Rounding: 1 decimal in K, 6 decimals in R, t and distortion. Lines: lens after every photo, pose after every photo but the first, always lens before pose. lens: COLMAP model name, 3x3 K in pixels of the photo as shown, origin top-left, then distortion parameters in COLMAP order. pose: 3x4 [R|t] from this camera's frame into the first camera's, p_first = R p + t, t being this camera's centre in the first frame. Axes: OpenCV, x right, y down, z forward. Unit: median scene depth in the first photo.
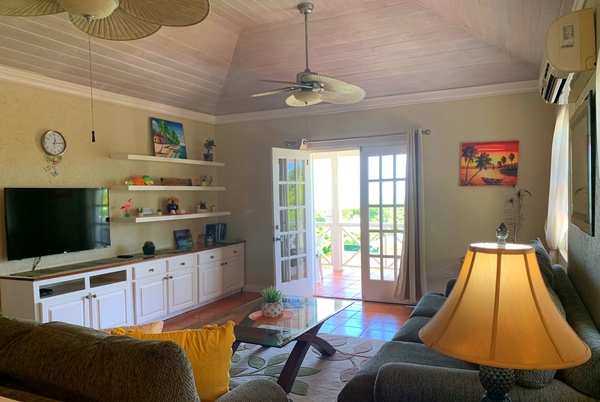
lens RADIAL K [[461.8, 0, 300.0], [0, 461.8, 201.0], [0, 0, 1]] dist [0.006306, 0.000926]
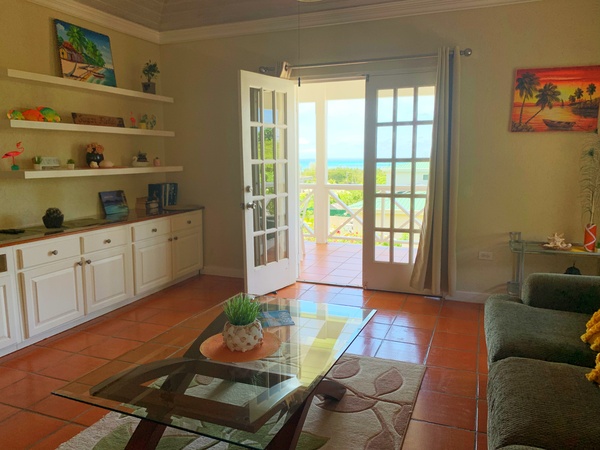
lens RADIAL K [[467.0, 0, 300.2], [0, 467.0, 222.4], [0, 0, 1]] dist [0.044792, -0.051811]
pose [[0.997631, 0.005236, 0.068586, -0.019813], [-0.013833, 0.992000, 0.125479, 0.018109], [-0.067380, -0.126131, 0.989723, 0.297153]]
